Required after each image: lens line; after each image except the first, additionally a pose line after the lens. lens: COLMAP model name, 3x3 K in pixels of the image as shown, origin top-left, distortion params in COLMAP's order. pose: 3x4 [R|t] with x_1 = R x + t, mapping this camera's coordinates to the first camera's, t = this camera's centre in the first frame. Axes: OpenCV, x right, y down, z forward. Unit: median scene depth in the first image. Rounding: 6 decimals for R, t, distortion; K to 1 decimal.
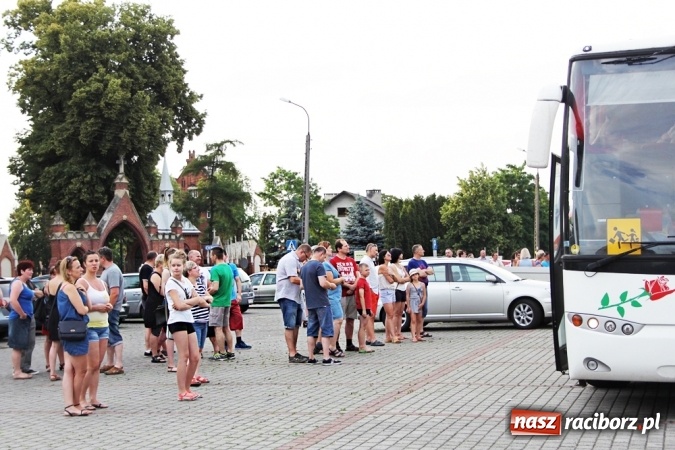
lens RADIAL K [[1095.1, 0, 336.4], [0, 1095.1, 211.1], [0, 0, 1]] dist [-0.022197, 0.048173]
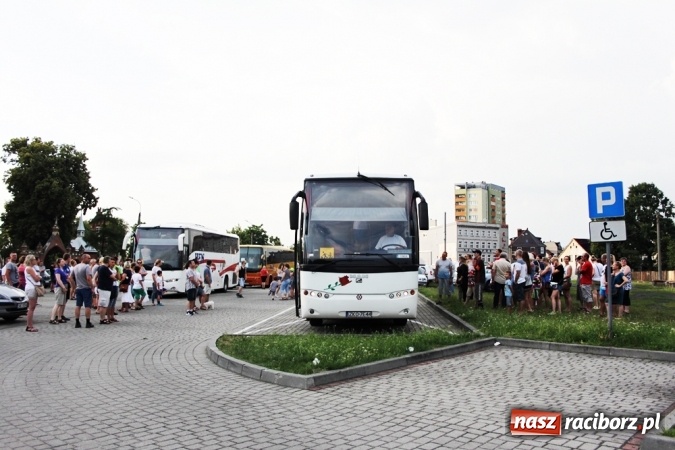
lens RADIAL K [[605.8, 0, 344.2], [0, 605.8, 226.7], [0, 0, 1]] dist [-0.106524, 0.015081]
pose [[0.967108, 0.047734, 0.249848, 0.058042], [-0.040282, 0.998580, -0.034858, -0.010722], [-0.251157, 0.023647, 0.967658, -0.251312]]
